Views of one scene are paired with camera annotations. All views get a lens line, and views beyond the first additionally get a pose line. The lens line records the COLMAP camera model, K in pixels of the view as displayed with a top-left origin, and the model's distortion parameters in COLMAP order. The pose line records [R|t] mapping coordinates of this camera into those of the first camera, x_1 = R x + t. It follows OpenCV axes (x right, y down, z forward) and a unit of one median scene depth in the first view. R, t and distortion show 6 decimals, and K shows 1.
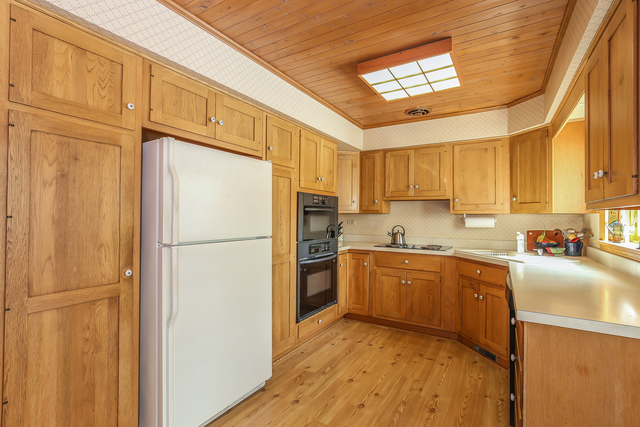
lens RADIAL K [[302.2, 0, 319.3], [0, 302.2, 214.5], [0, 0, 1]] dist [-0.010751, 0.000236]
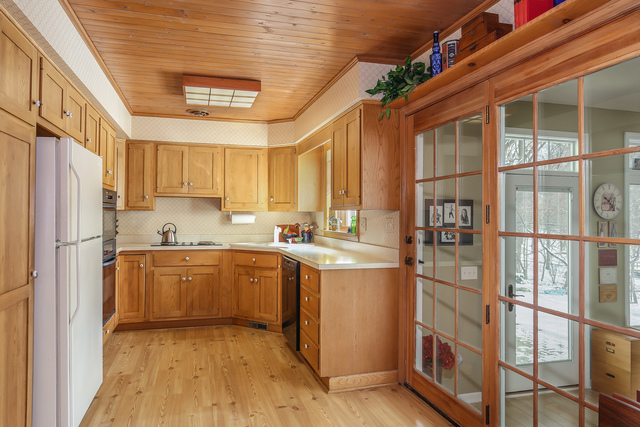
lens RADIAL K [[419.3, 0, 318.9], [0, 419.3, 212.1], [0, 0, 1]] dist [0.002608, -0.001041]
pose [[0.668641, 0.000264, 0.743585, -0.486336], [-0.004637, 0.999982, 0.003815, -0.006865], [-0.743571, -0.005999, 0.668630, -0.282001]]
